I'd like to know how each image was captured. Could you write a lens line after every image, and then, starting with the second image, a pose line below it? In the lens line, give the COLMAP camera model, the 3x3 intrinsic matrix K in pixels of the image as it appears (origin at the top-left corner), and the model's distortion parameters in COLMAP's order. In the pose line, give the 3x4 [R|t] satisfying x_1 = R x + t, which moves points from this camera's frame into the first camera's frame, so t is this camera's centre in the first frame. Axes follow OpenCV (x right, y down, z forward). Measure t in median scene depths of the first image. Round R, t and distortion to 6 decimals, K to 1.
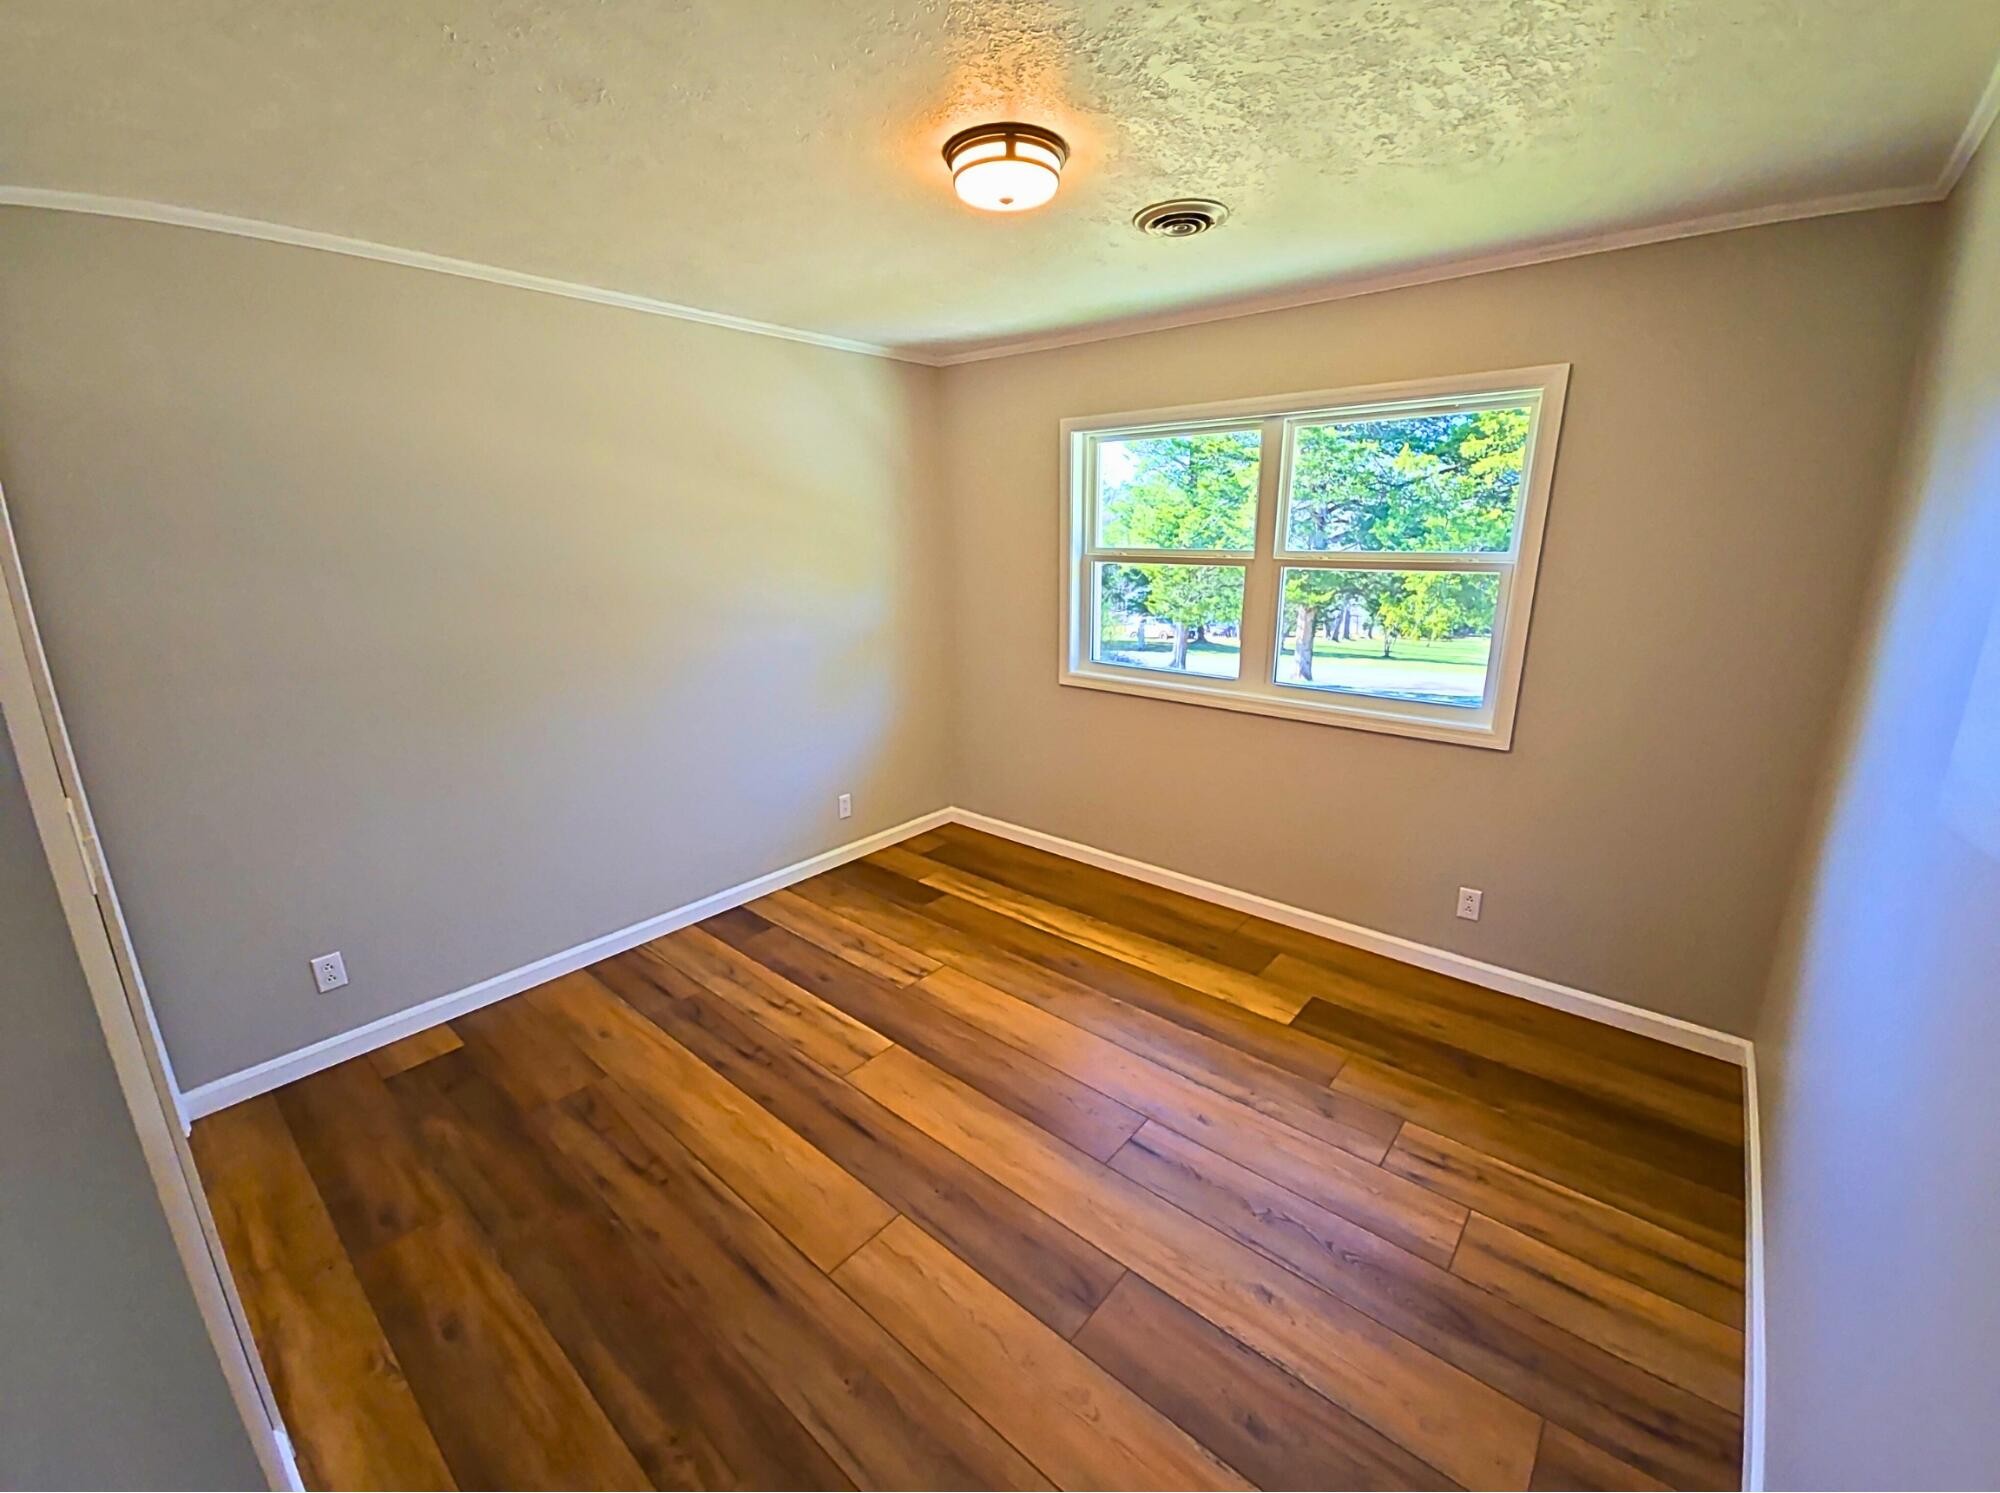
lens RADIAL K [[825.4, 0, 1010.3], [0, 825.4, 760.1], [0, 0, 1]] dist [0.001665, -0.001042]
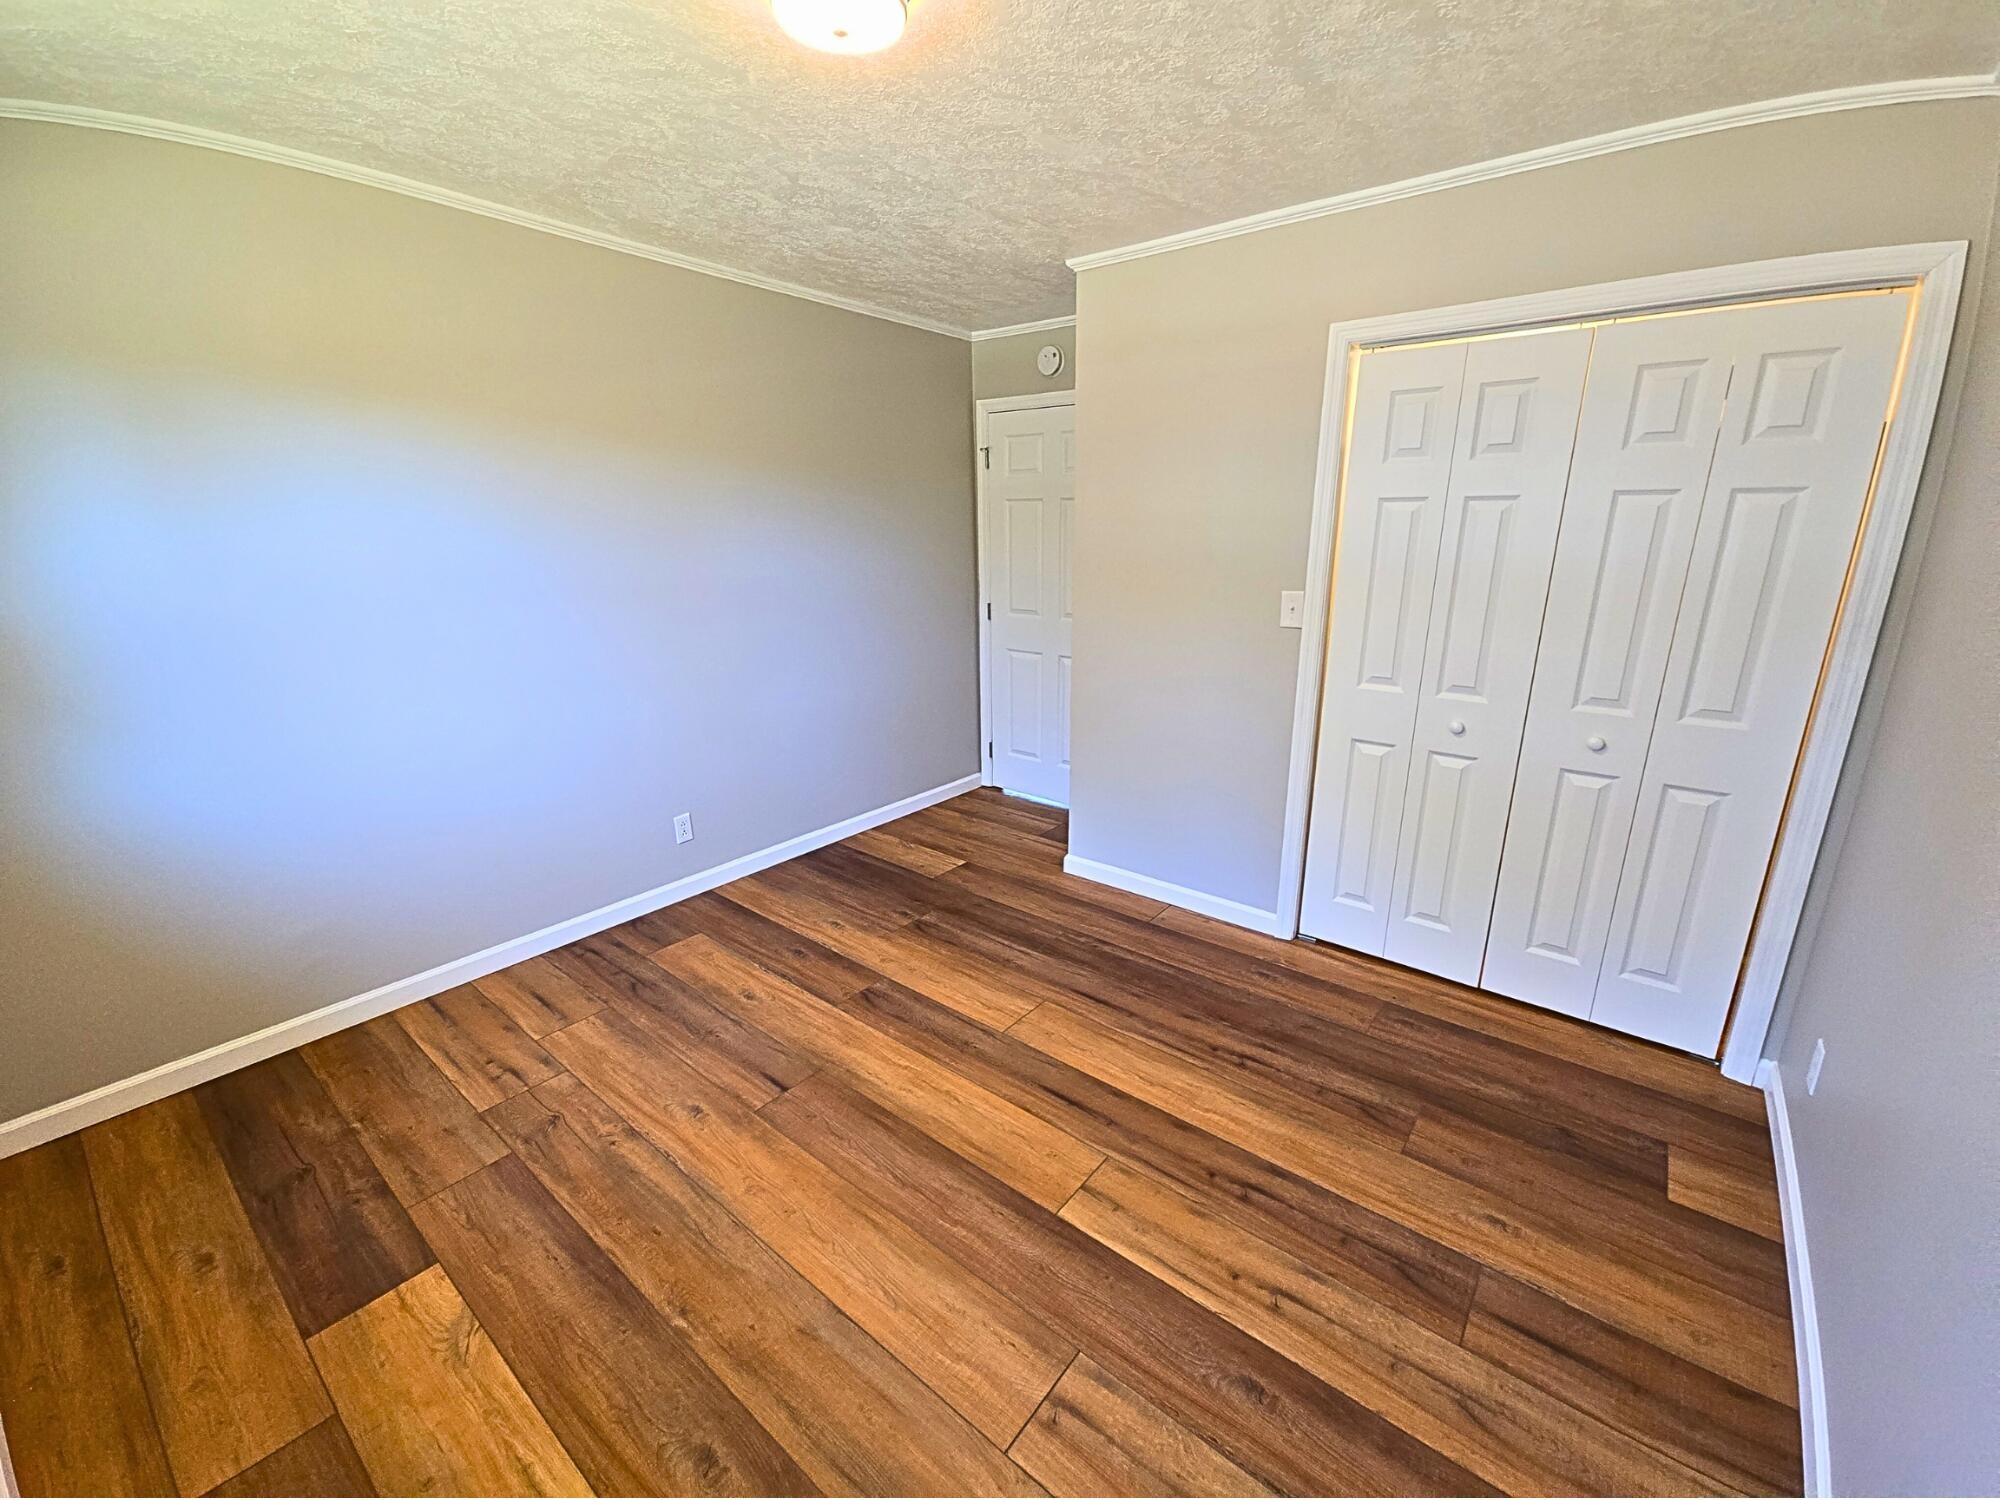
lens RADIAL K [[825.4, 0, 1007.4], [0, 825.4, 745.8], [0, 0, 1]] dist [0.001665, -0.001042]
pose [[-0.999577, 0.013982, -0.025515, -0.099101], [-0.001126, 0.857703, 0.514143, -0.397008], [0.029073, 0.513955, -0.857325, 1.593657]]
